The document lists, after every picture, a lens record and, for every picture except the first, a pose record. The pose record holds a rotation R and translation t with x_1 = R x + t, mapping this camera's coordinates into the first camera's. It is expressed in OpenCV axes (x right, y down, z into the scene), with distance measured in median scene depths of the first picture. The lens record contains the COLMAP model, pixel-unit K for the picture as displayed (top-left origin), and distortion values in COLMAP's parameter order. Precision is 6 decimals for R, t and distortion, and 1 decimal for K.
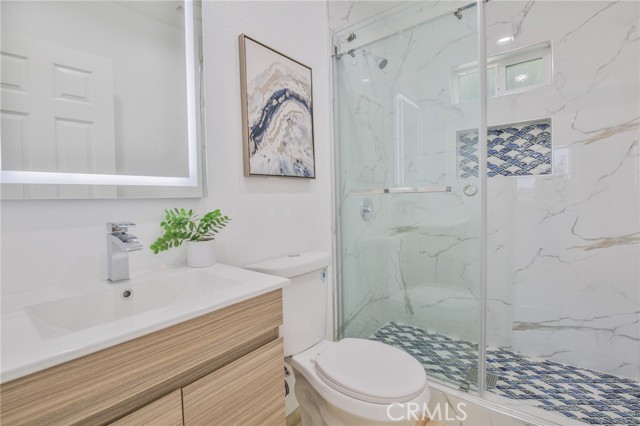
lens RADIAL K [[292.2, 0, 321.9], [0, 292.2, 208.1], [0, 0, 1]] dist [-0.013190, -0.002583]
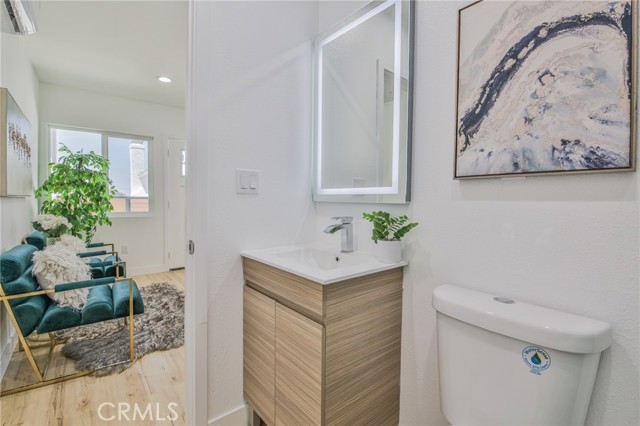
lens RADIAL K [[292.2, 0, 321.5], [0, 292.2, 214.6], [0, 0, 1]] dist [-0.013190, -0.002583]
pose [[-0.199486, 0.056292, -0.978283, 0.591786], [-0.053492, 0.996234, 0.068232, -0.043168], [0.978440, 0.065942, -0.195723, 0.737806]]
